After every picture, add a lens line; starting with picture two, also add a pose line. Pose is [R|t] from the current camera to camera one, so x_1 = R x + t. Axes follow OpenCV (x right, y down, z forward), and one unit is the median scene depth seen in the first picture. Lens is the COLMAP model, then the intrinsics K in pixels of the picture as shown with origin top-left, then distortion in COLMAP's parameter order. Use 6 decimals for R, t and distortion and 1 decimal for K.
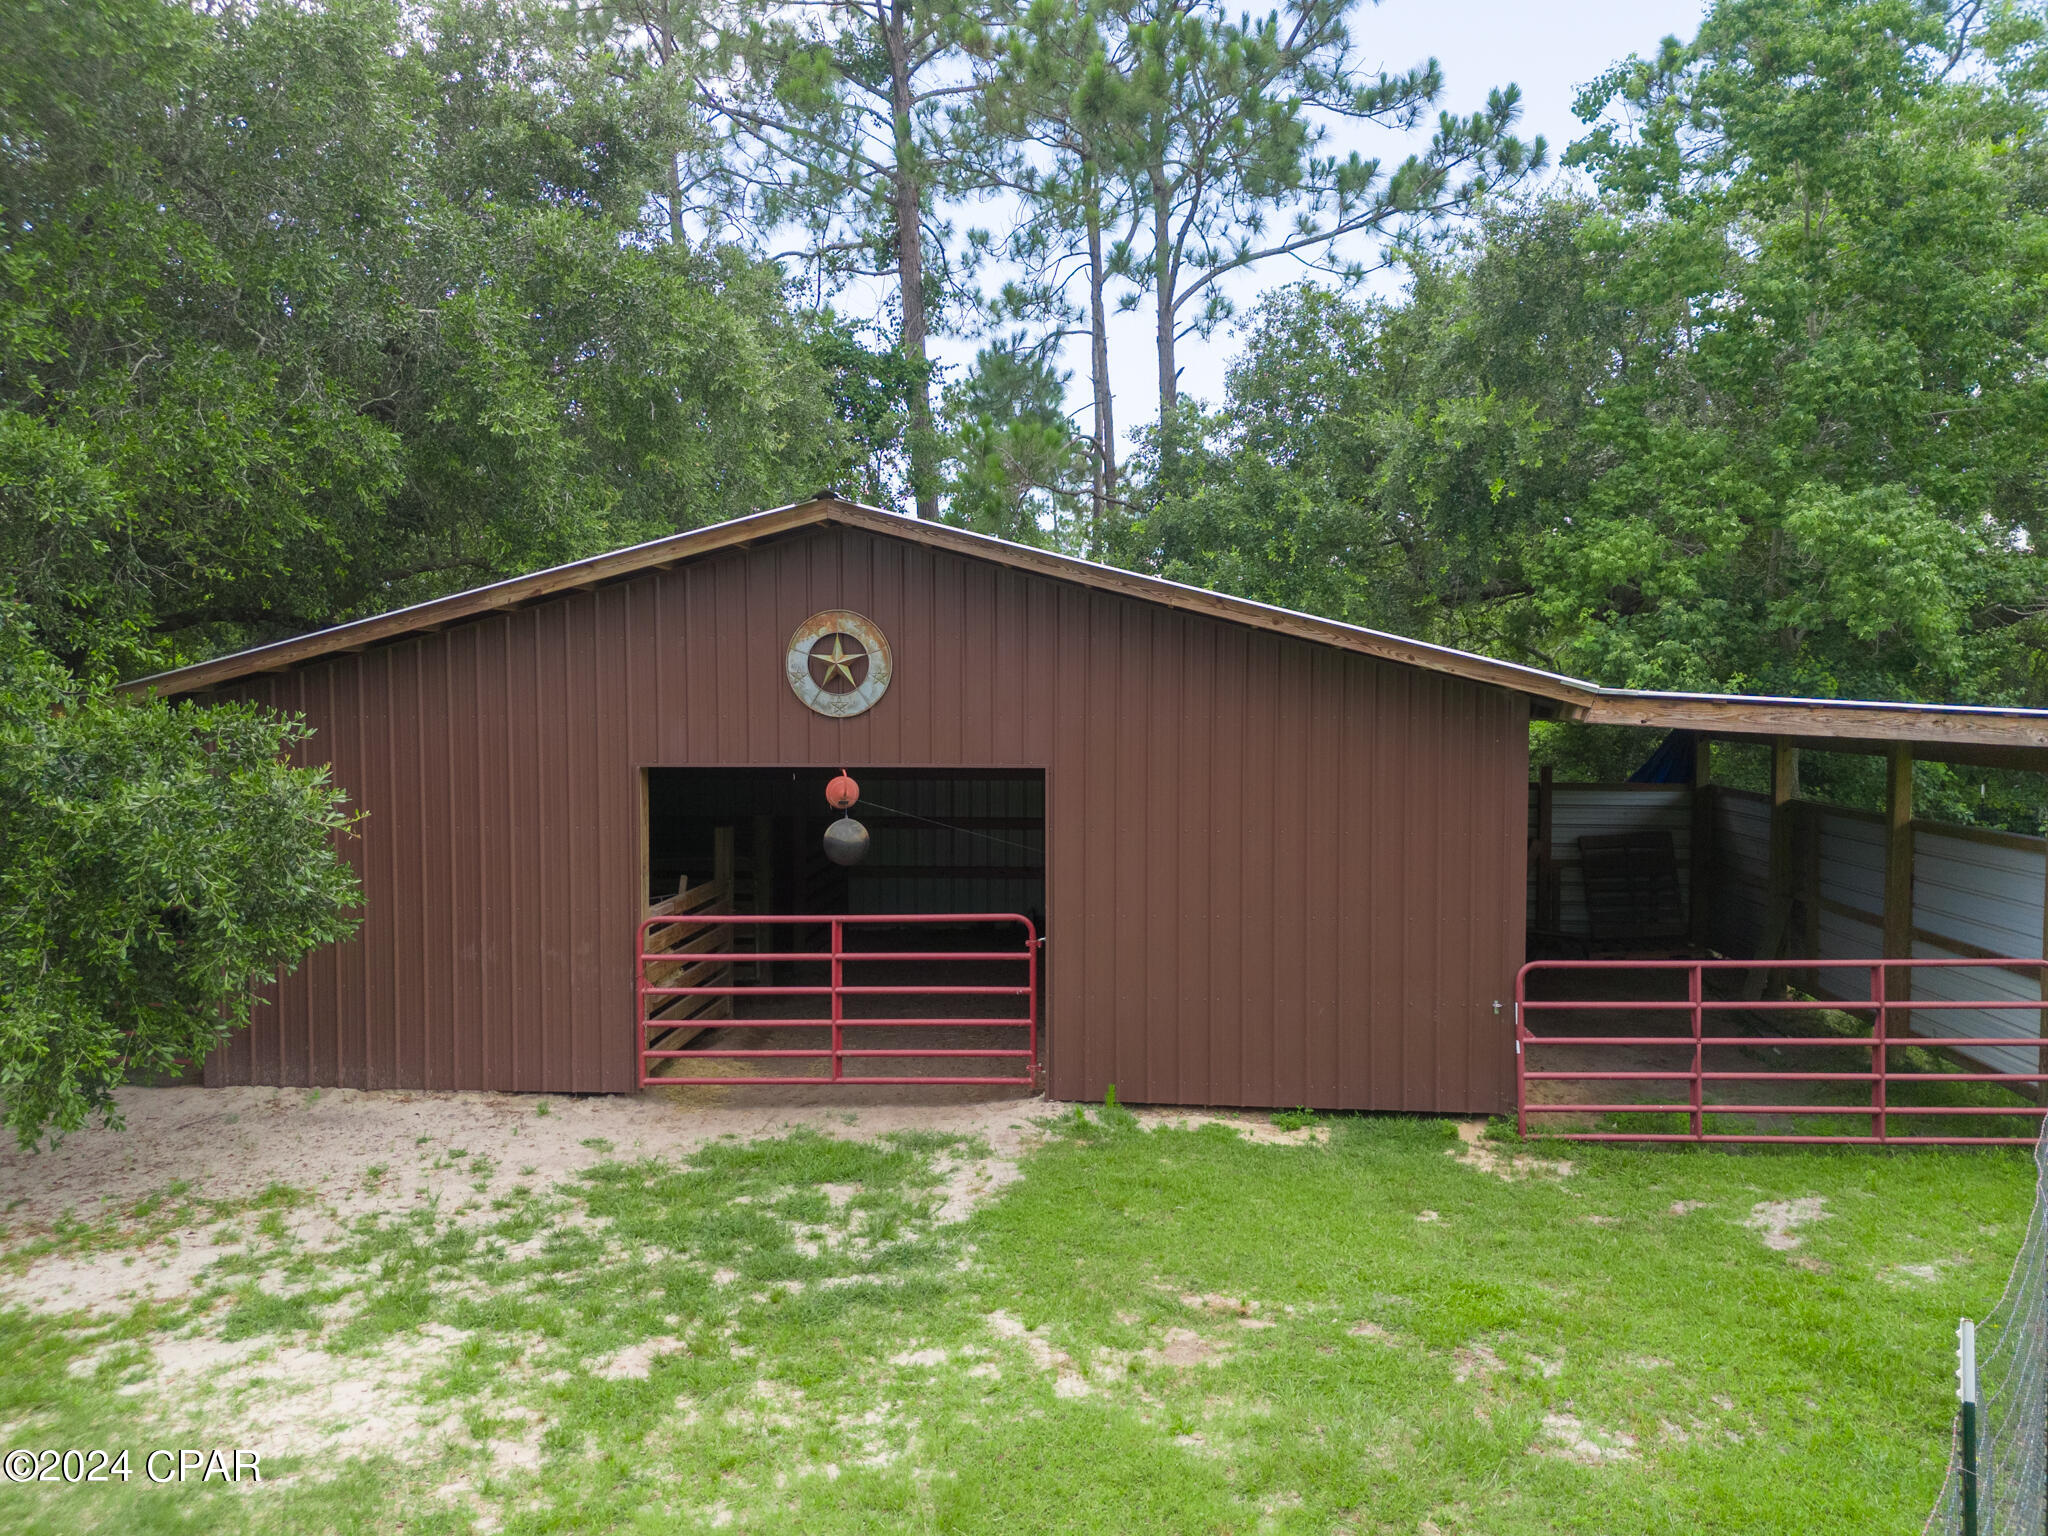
lens RADIAL K [[1498.6, 0, 1031.6], [0, 1498.6, 765.2], [0, 0, 1]] dist [0.061591, -0.074377]
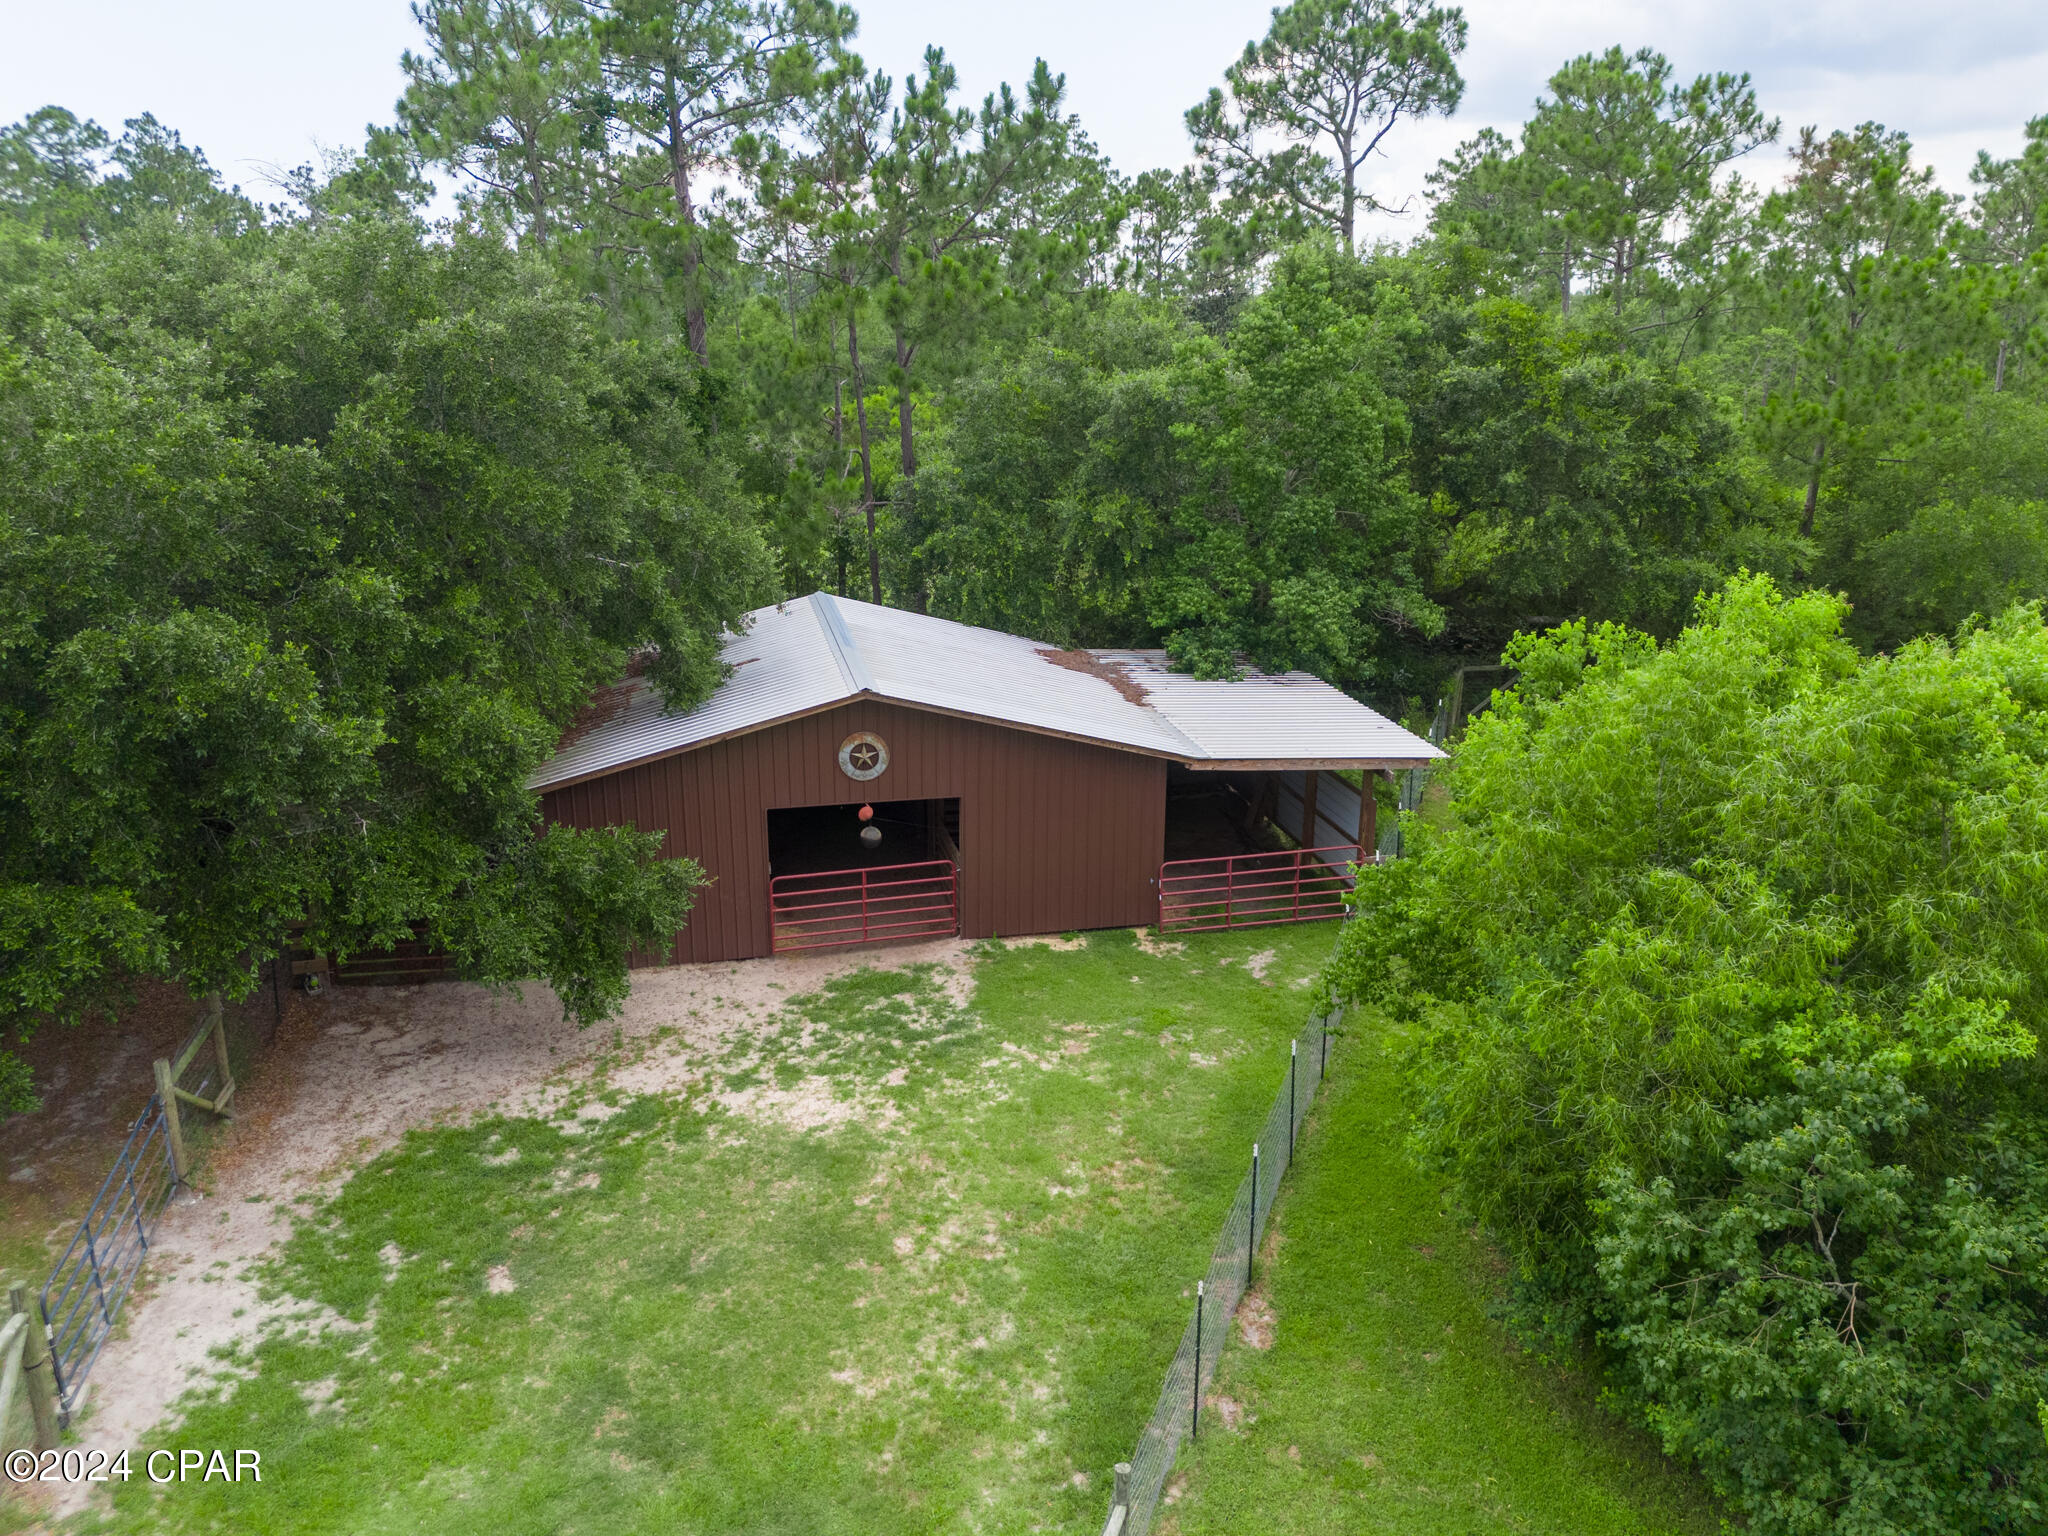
lens RADIAL K [[1498.6, 0, 1031.6], [0, 1498.6, 765.2], [0, 0, 1]] dist [0.061591, -0.074377]
pose [[0.952829, -0.081999, 0.292220, -0.565610], [0.007363, 0.968774, 0.247836, -0.626258], [-0.303418, -0.233993, 0.923680, -1.110896]]
